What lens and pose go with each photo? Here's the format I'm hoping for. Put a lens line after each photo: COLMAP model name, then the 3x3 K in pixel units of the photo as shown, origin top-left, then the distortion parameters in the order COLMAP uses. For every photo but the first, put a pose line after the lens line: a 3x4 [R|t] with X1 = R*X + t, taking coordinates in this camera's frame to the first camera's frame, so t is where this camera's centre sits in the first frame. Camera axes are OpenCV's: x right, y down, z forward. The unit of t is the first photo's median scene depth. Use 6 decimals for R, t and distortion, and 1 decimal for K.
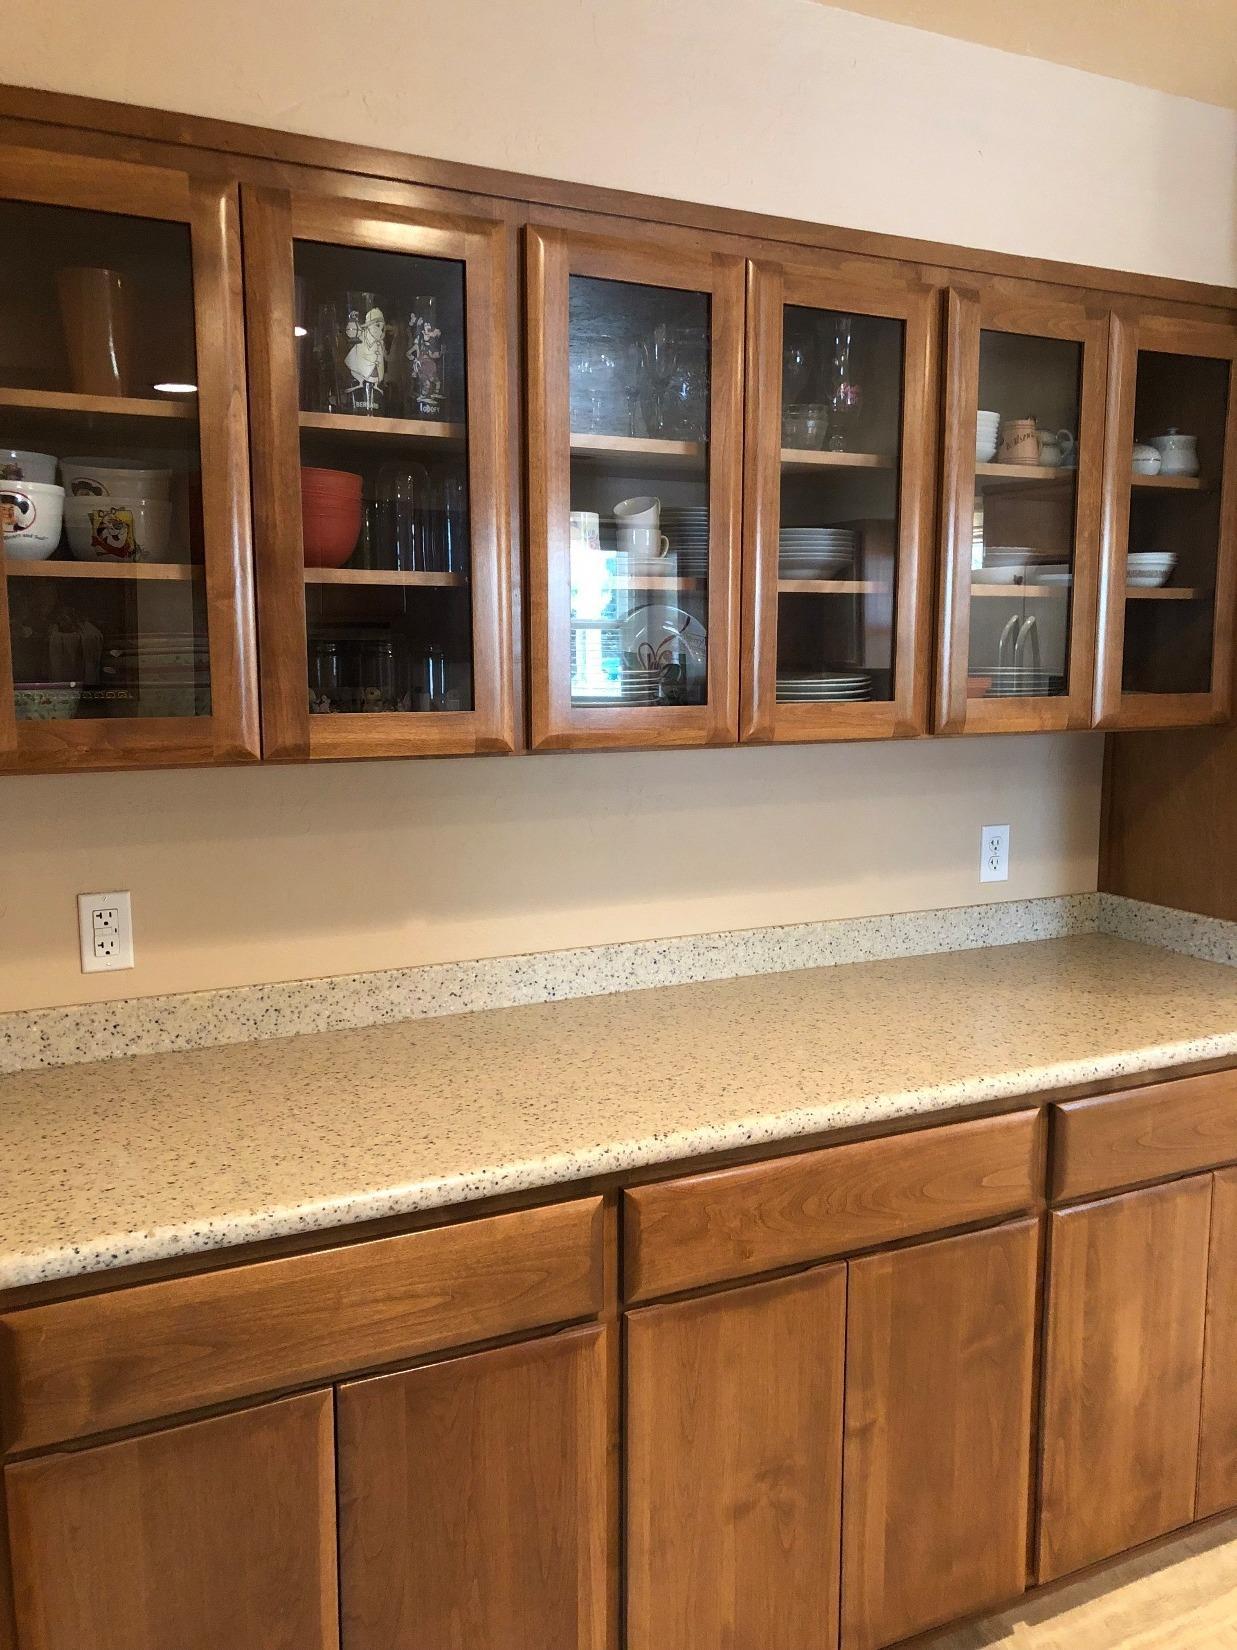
lens RADIAL K [[1393.3, 0, 618.5], [0, 1393.3, 825.0], [0, 0, 1]] dist [0.026690, -0.015513]
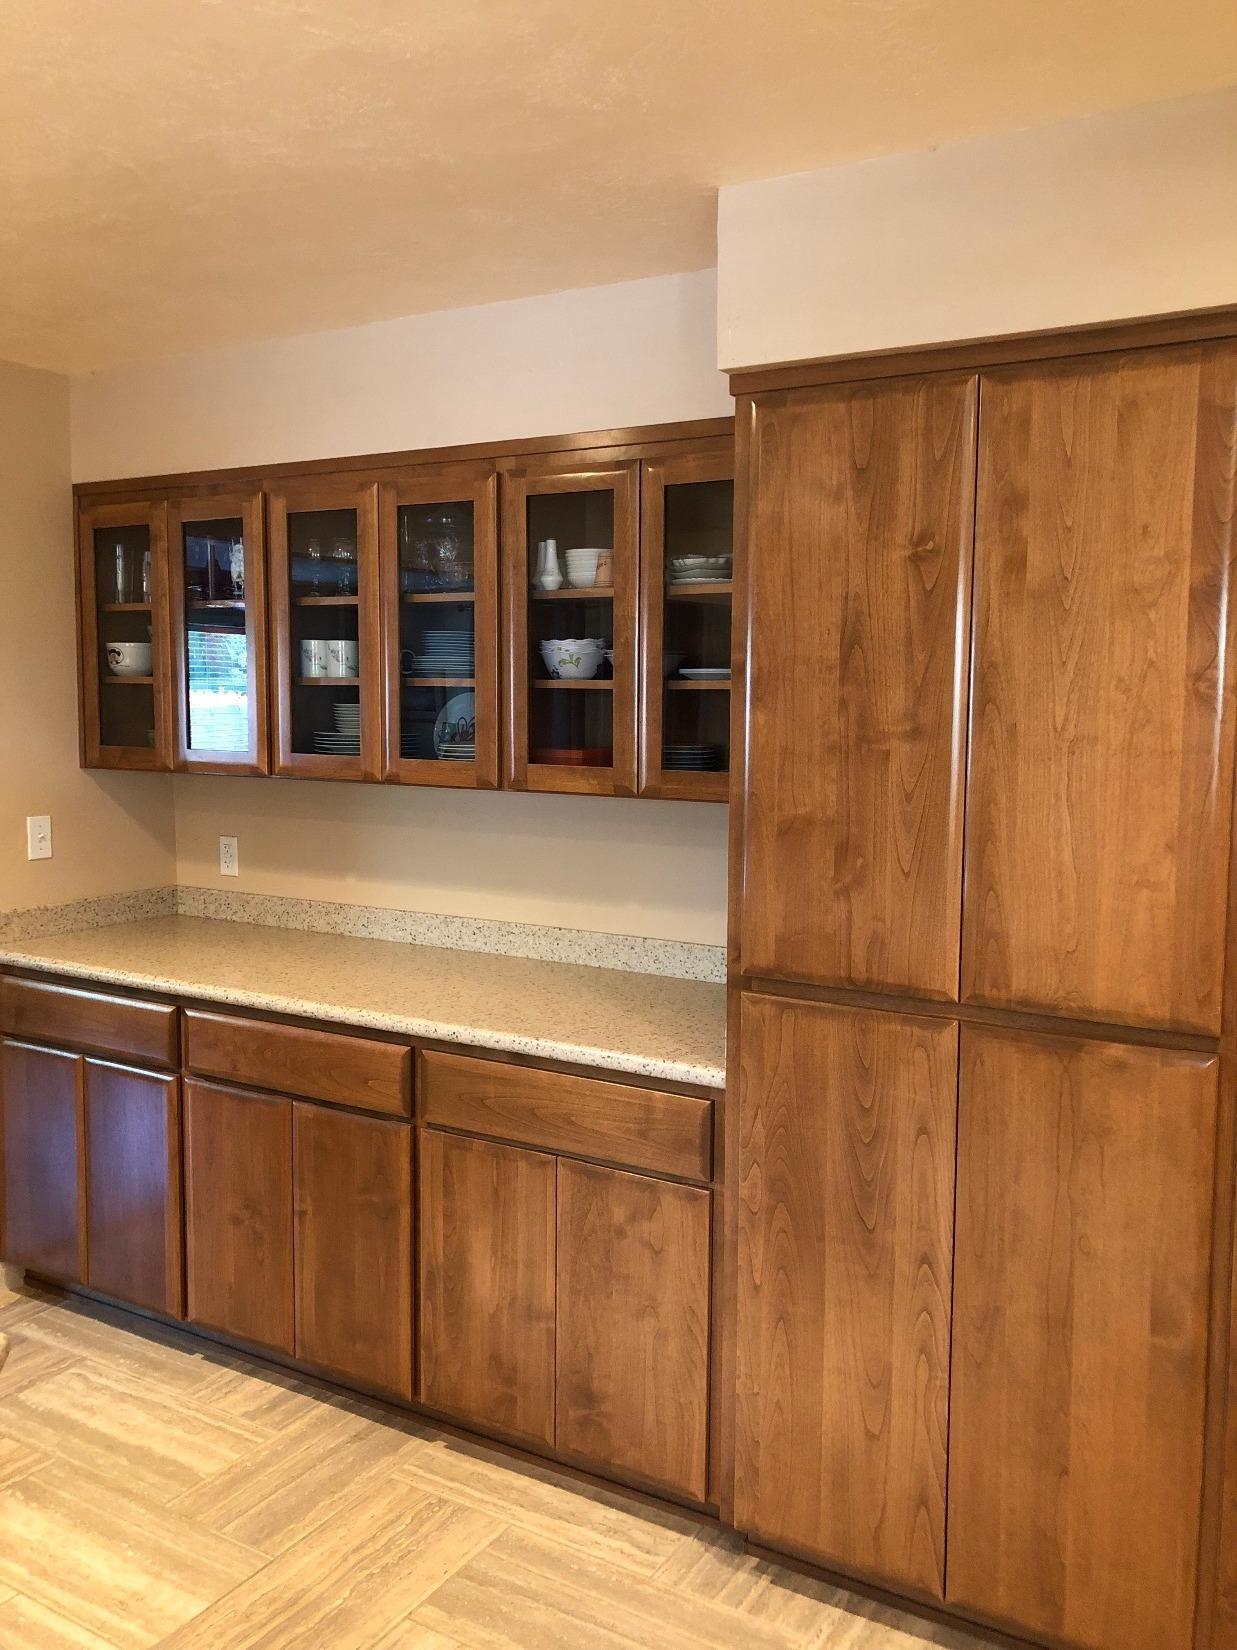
lens RADIAL K [[1393.3, 0, 618.5], [0, 1393.3, 825.0], [0, 0, 1]] dist [0.026690, -0.015513]
pose [[0.517084, 0.083835, -0.851819, 1.513441], [-0.118745, 0.992594, 0.025607, -0.079710], [0.847658, 0.087909, 0.523210, 0.394439]]
